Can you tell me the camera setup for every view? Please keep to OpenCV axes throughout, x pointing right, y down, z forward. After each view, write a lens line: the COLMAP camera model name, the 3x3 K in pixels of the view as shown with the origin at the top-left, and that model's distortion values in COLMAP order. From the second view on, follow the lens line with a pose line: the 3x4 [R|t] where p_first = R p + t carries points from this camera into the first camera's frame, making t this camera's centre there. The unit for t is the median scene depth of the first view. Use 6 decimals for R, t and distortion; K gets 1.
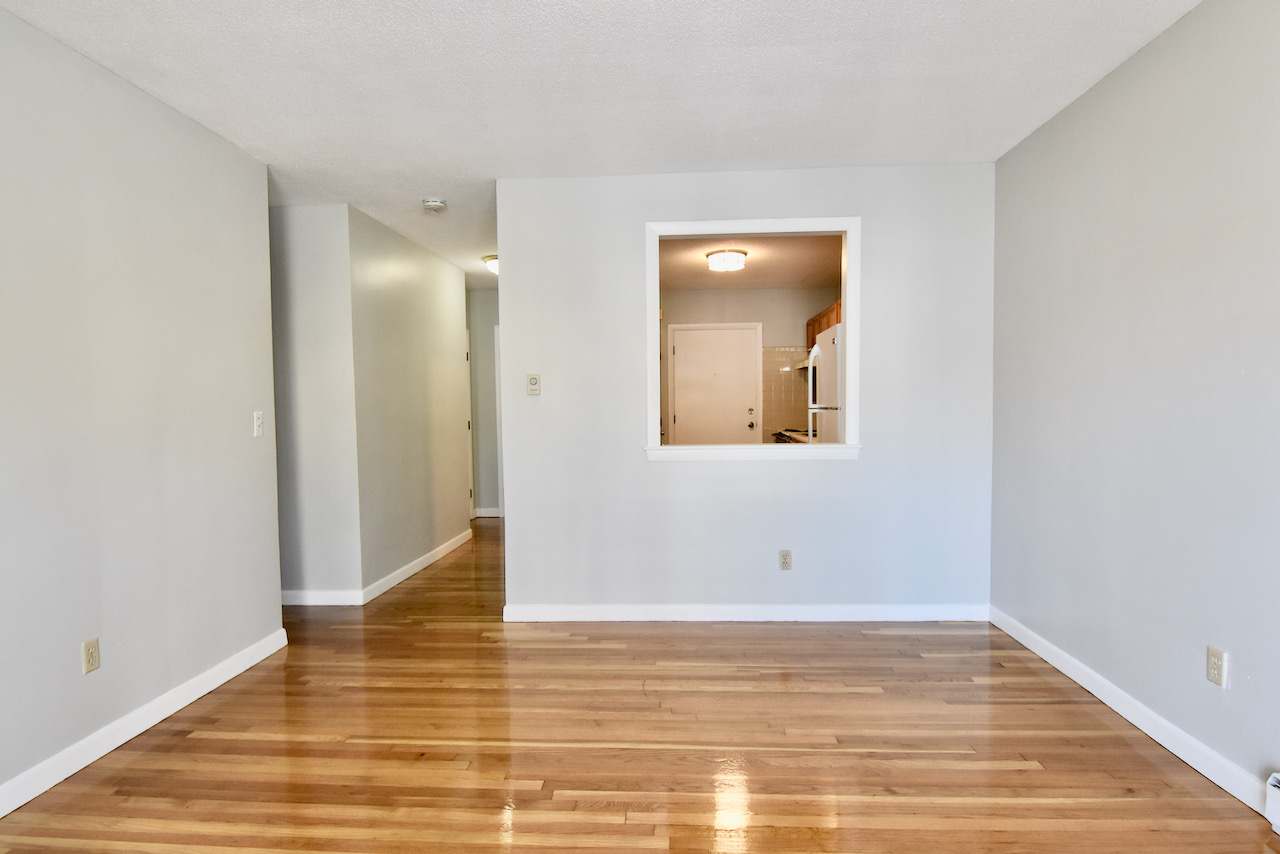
lens RADIAL K [[714.5, 0, 632.3], [0, 714.5, 431.0], [0, 0, 1]] dist [0.004367, -0.013518]
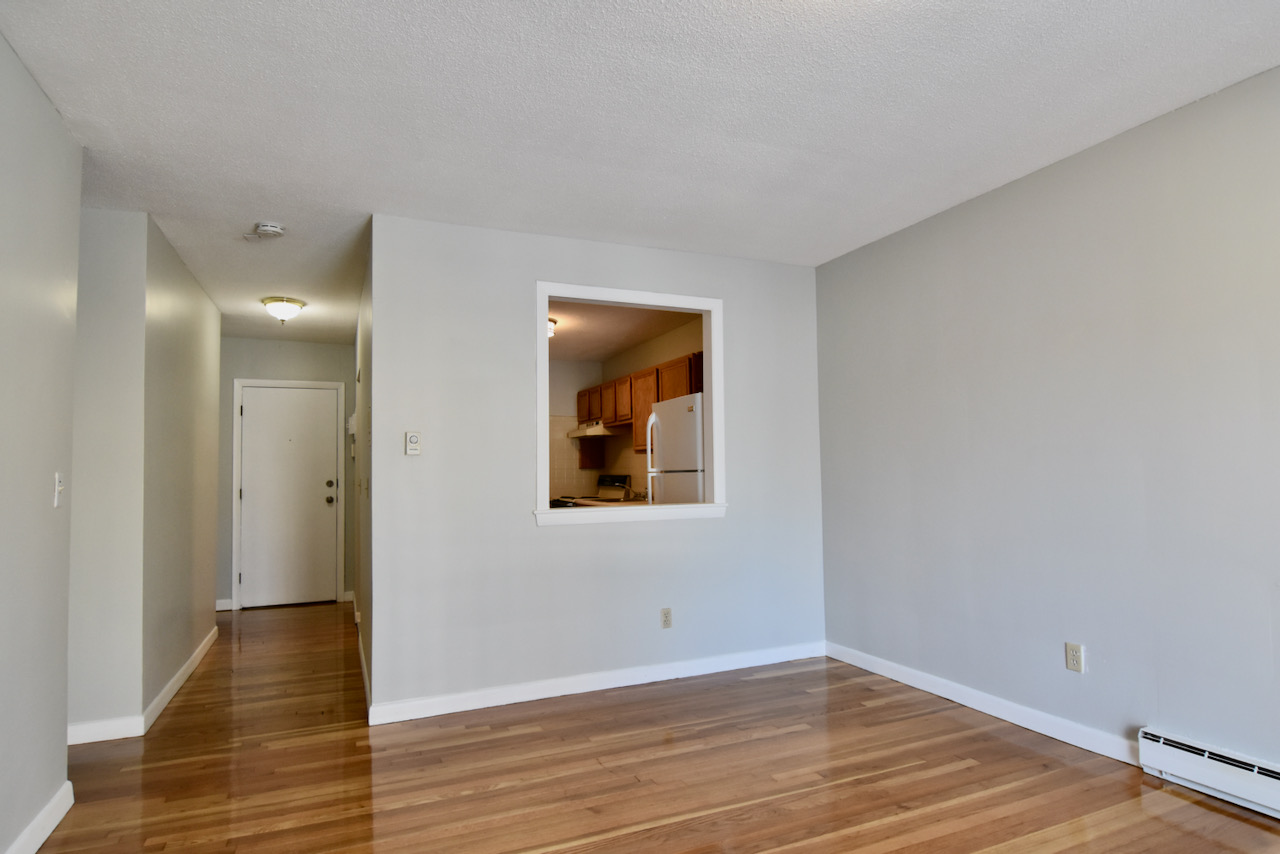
lens RADIAL K [[714.5, 0, 643.3], [0, 714.5, 425.7], [0, 0, 1]] dist [0.004367, -0.013518]
pose [[0.887534, 0.029896, 0.459771, -0.320300], [0.020780, 0.994280, -0.104765, 0.013550], [-0.460273, 0.102537, 0.881836, 0.089491]]
